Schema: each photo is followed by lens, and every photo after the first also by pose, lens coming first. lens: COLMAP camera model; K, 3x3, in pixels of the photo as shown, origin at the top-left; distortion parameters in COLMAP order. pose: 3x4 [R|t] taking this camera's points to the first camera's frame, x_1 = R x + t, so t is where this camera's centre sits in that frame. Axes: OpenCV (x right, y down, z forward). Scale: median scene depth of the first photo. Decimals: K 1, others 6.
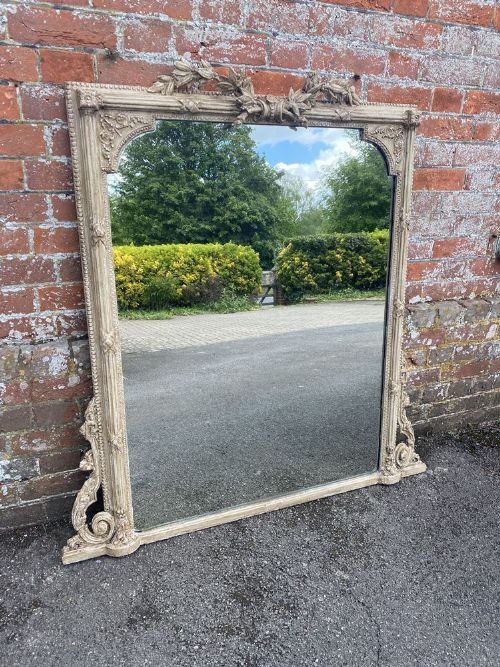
lens RADIAL K [[511.0, 0, 245.4], [0, 511.0, 339.2], [0, 0, 1]] dist [0.029391, -0.029723]
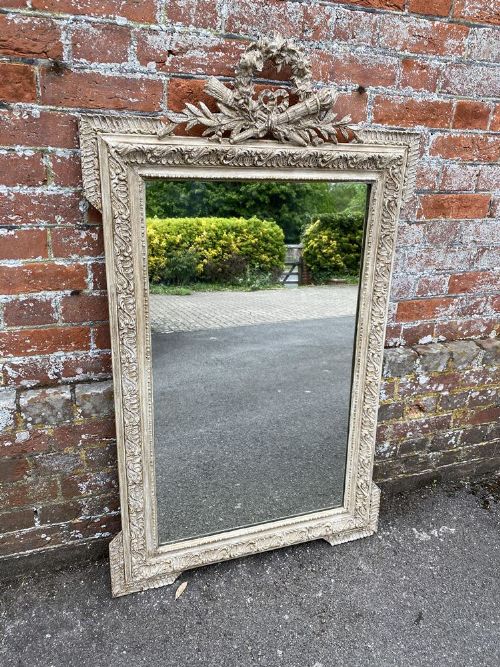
lens RADIAL K [[511.0, 0, 245.5], [0, 511.0, 334.8], [0, 0, 1]] dist [0.029391, -0.029723]
pose [[0.997998, 0.037934, -0.050605, 0.066413], [-0.035549, 0.998252, 0.047225, -0.112253], [0.052308, -0.045332, 0.997602, 0.108996]]
